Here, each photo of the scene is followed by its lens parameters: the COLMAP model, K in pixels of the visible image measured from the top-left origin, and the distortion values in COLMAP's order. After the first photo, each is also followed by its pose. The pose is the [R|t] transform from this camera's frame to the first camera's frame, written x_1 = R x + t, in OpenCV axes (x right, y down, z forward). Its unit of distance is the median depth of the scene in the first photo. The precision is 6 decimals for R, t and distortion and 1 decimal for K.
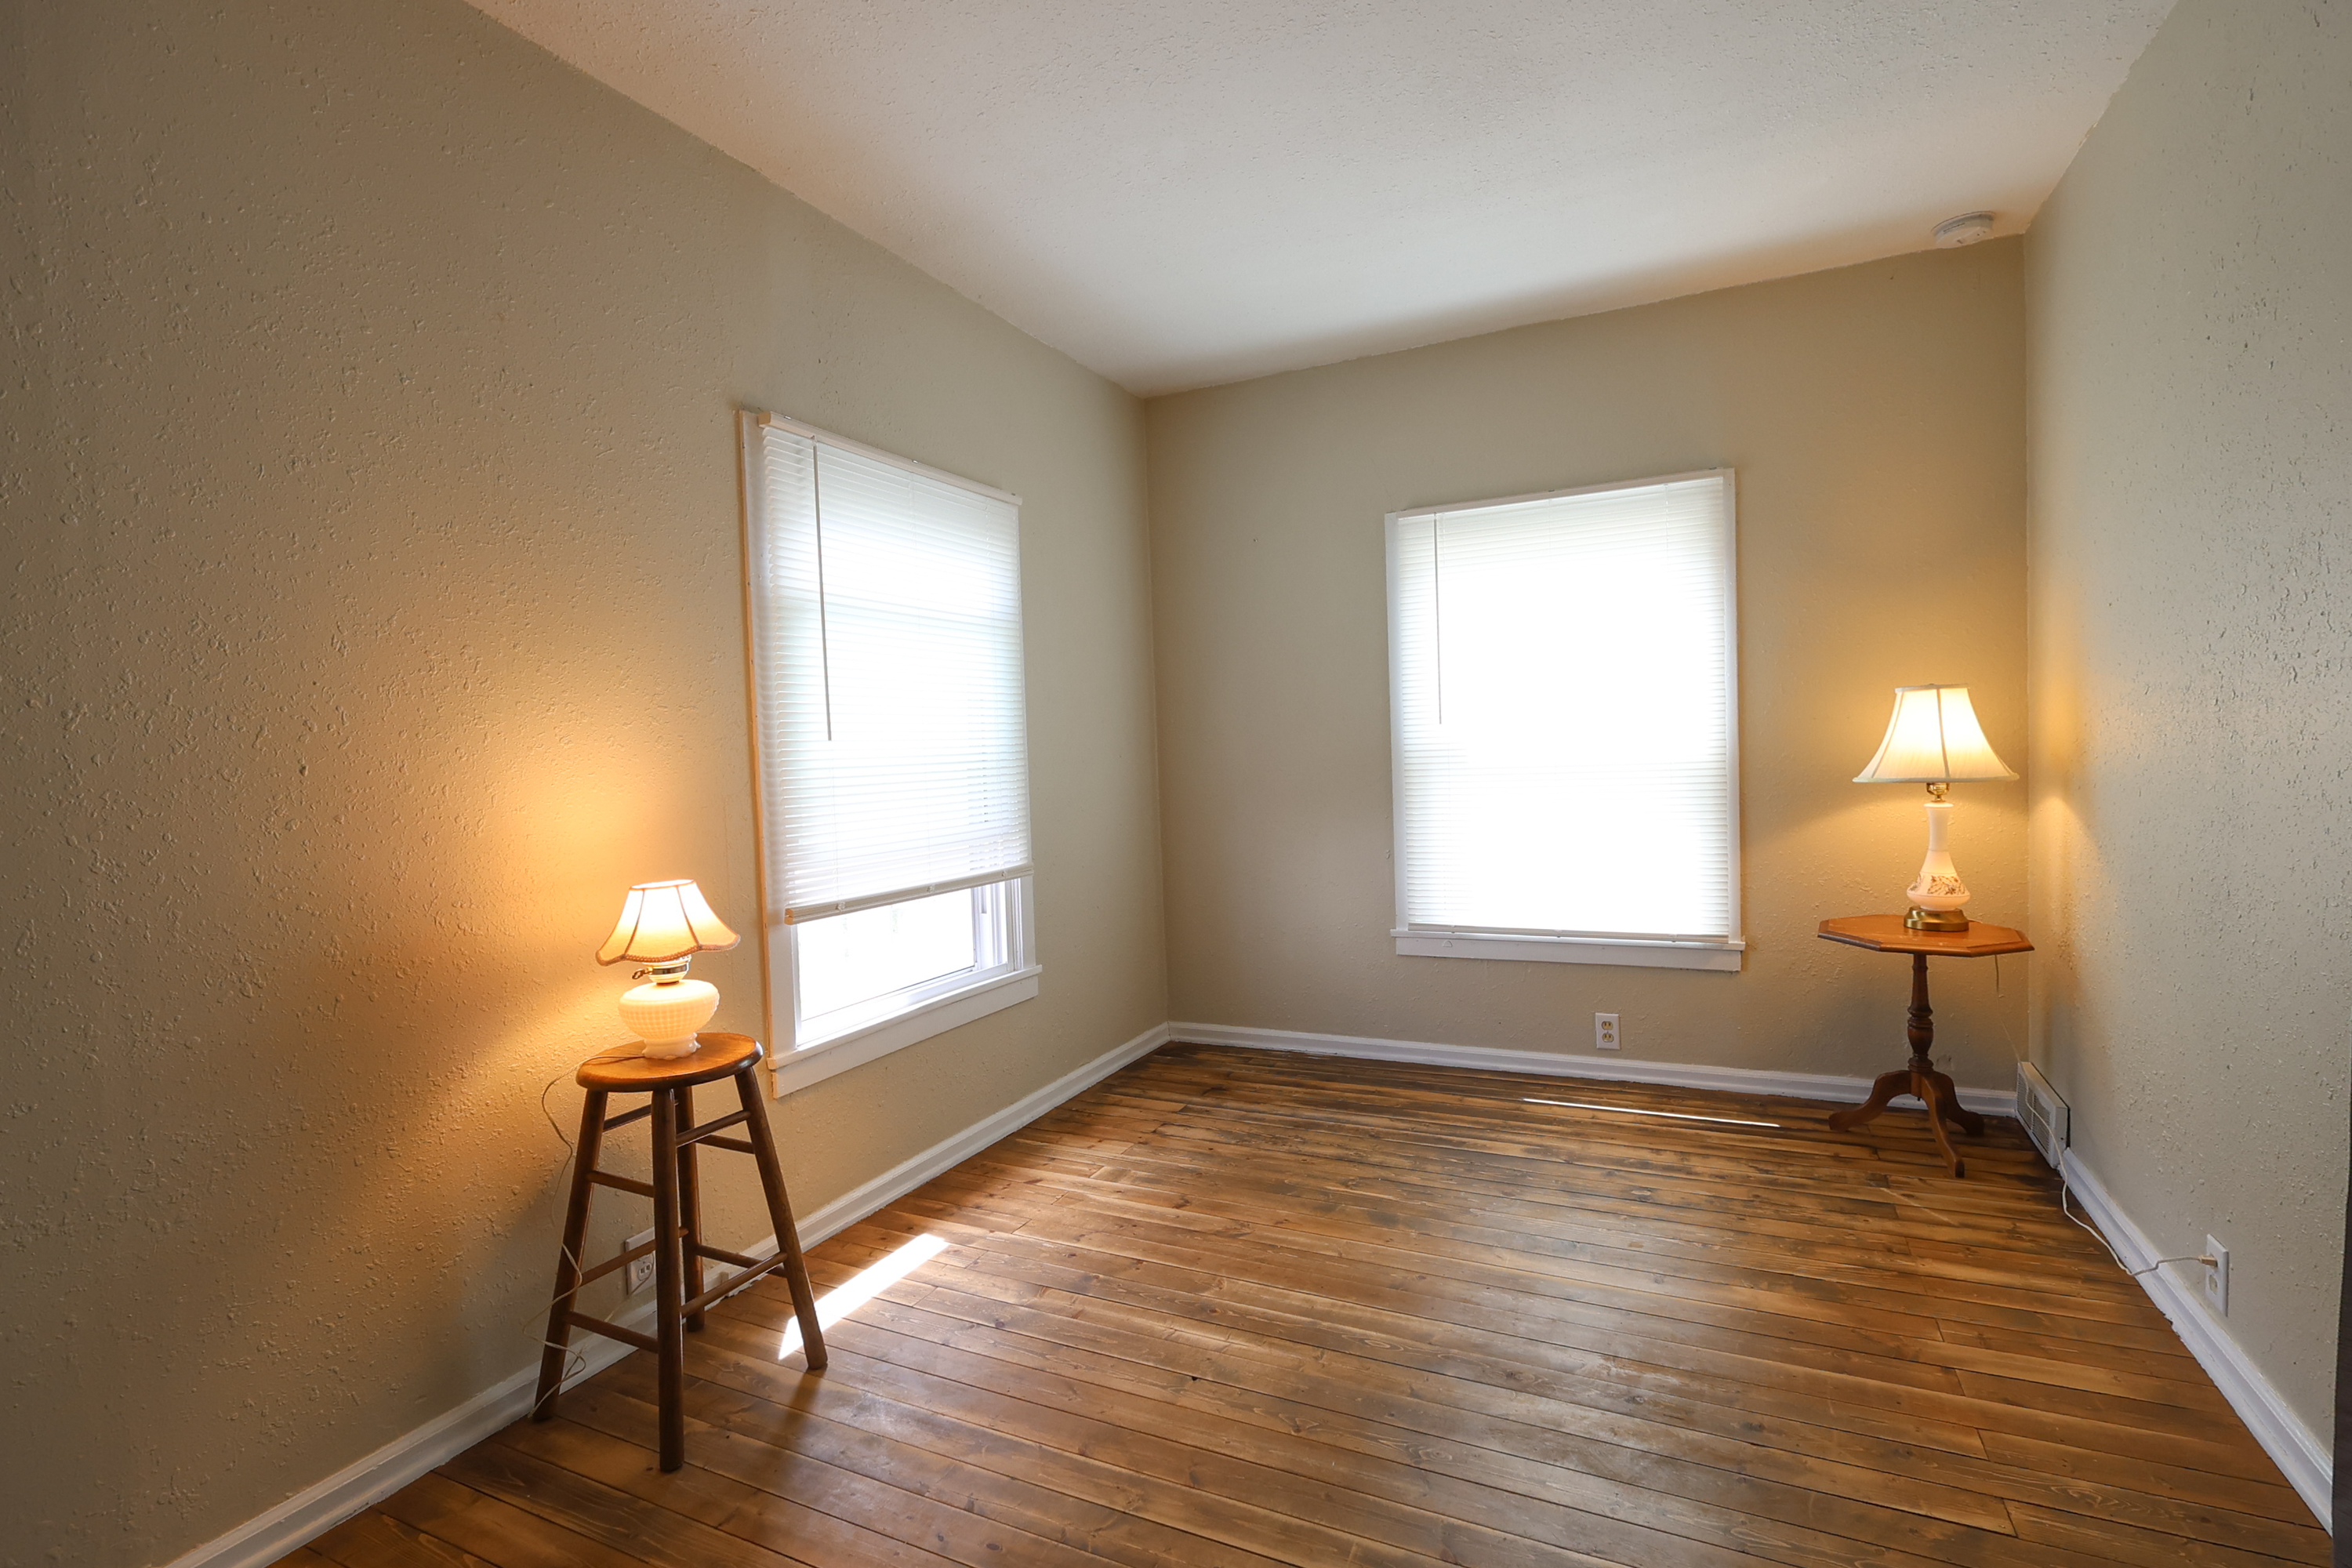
lens RADIAL K [[1109.2, 0, 1172.0], [0, 1109.2, 782.9], [0, 0, 1]] dist [0.015144, -0.002865]
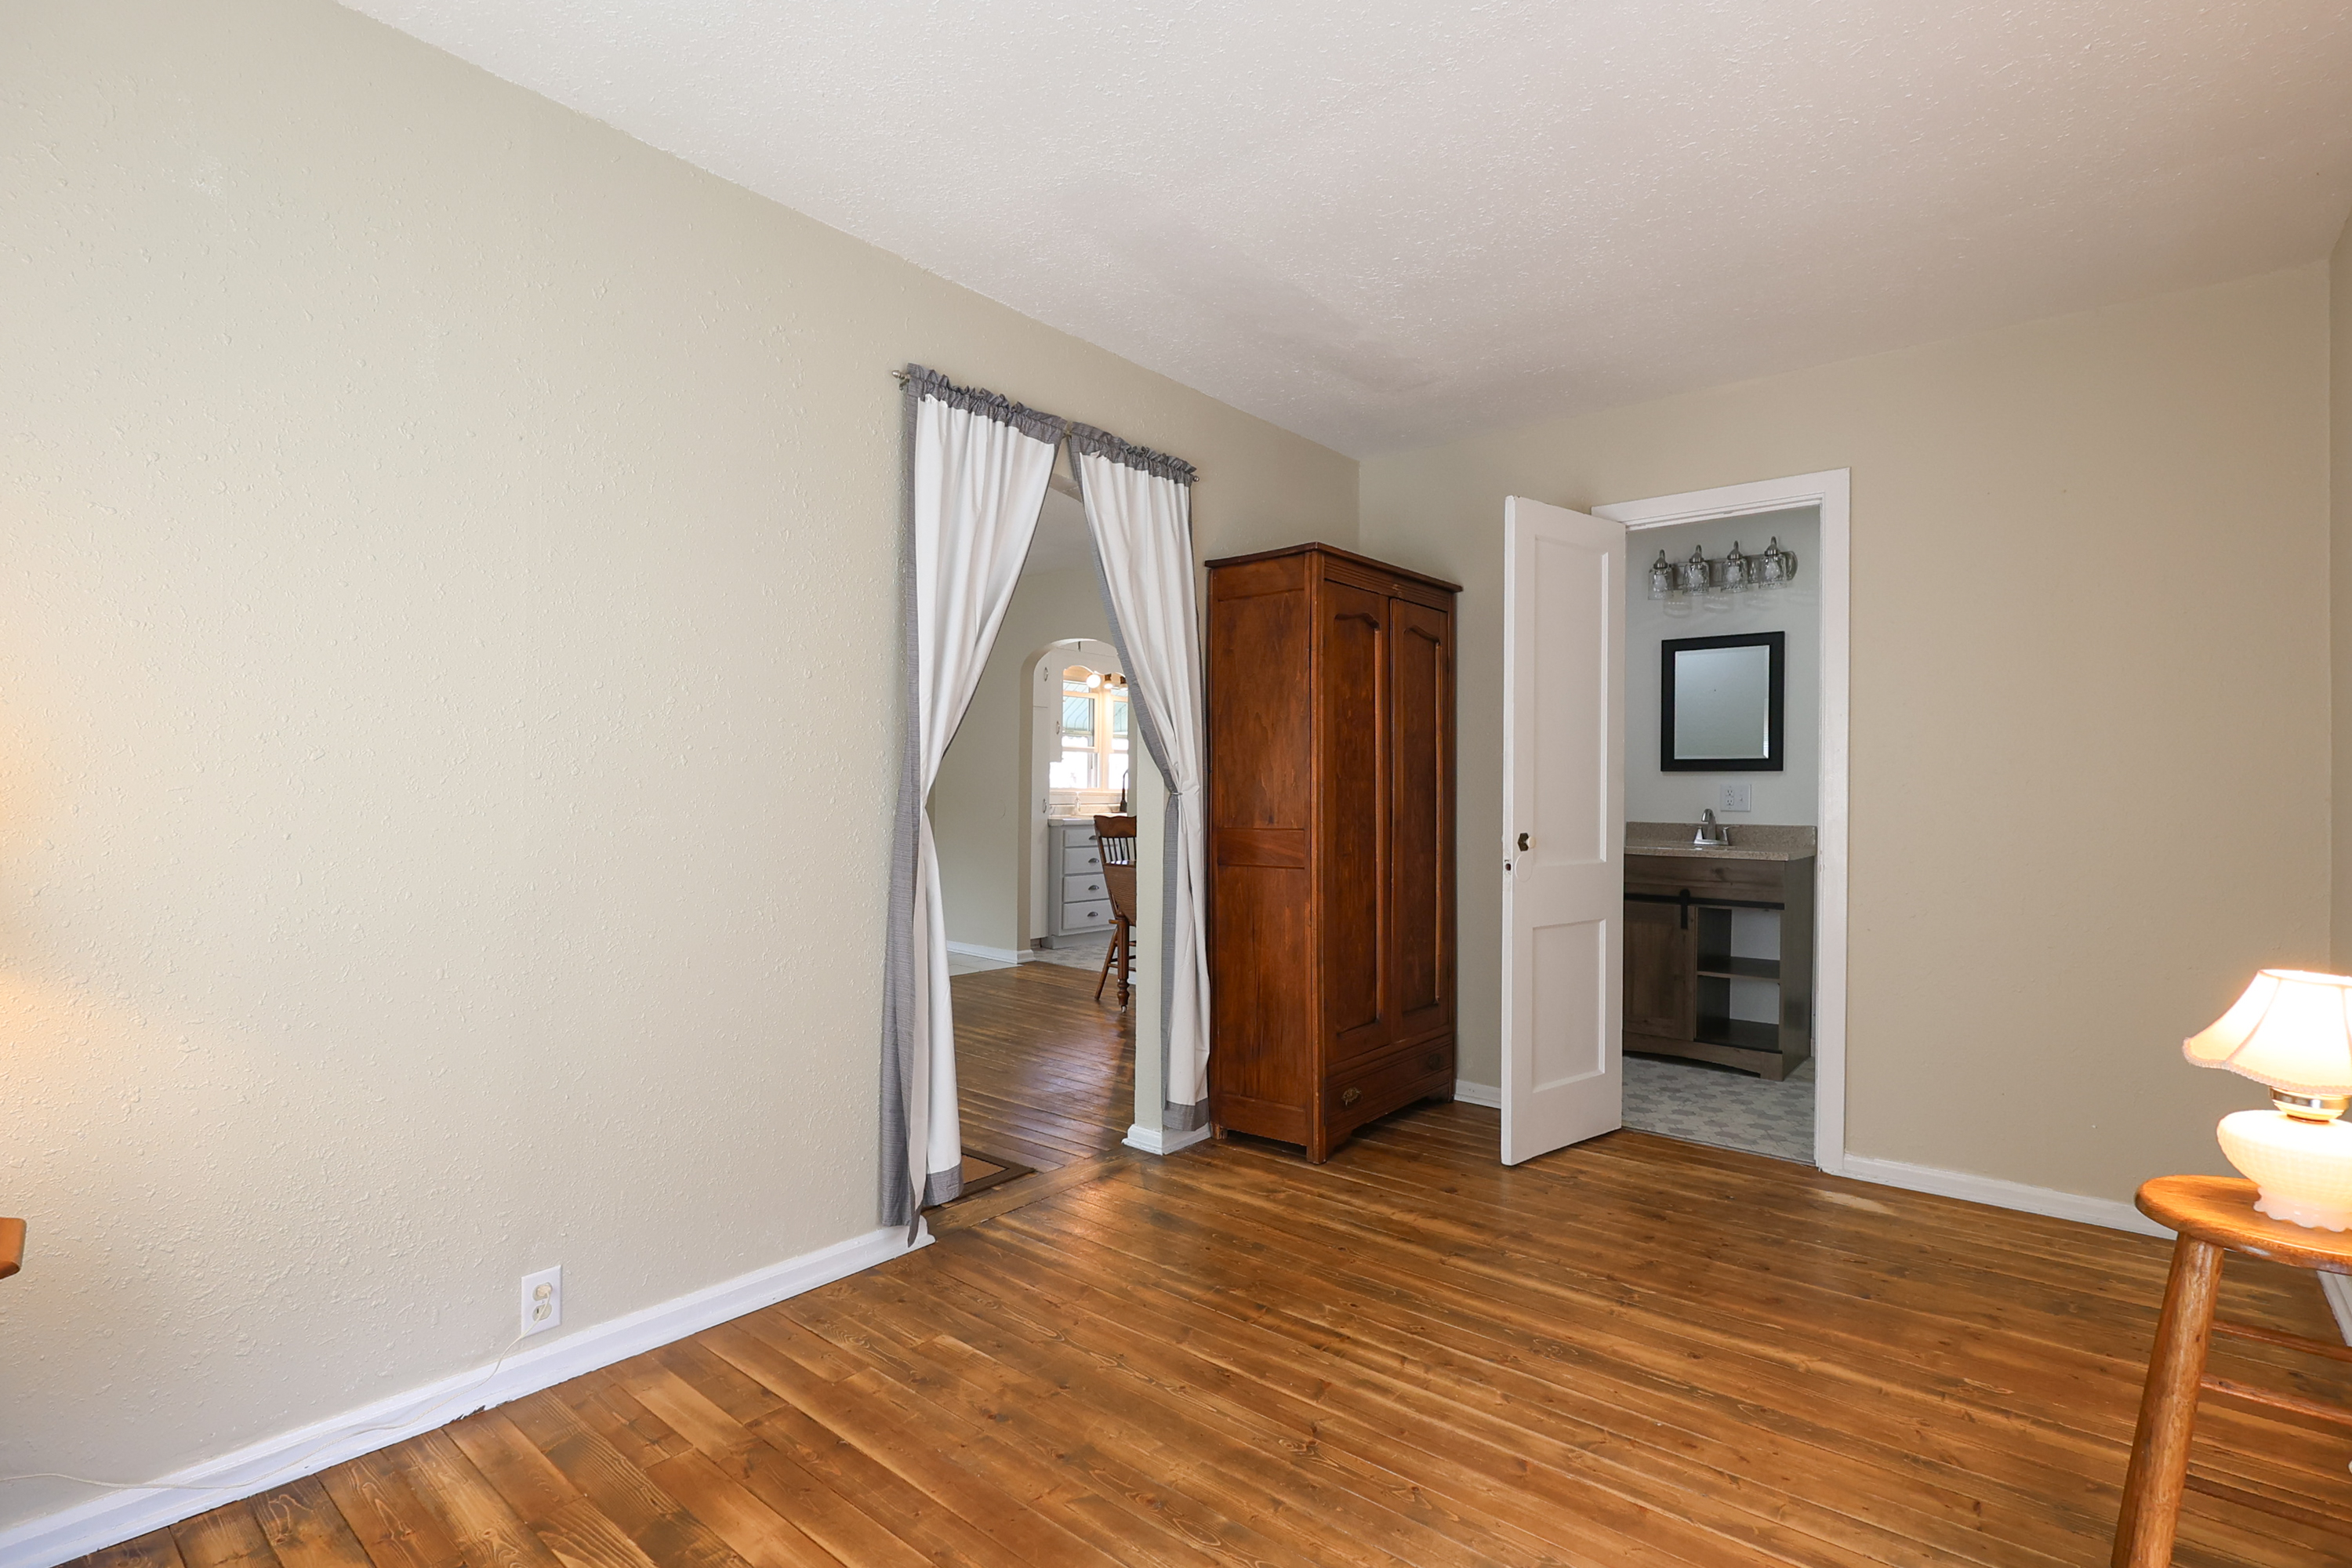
lens RADIAL K [[1109.2, 0, 1170.9], [0, 1109.2, 791.2], [0, 0, 1]] dist [0.015144, -0.002865]
pose [[-0.969869, 0.026980, 0.242130, 0.064075], [0.033947, 0.999120, 0.024647, -0.064437], [-0.241252, 0.032124, -0.969931, 1.917119]]
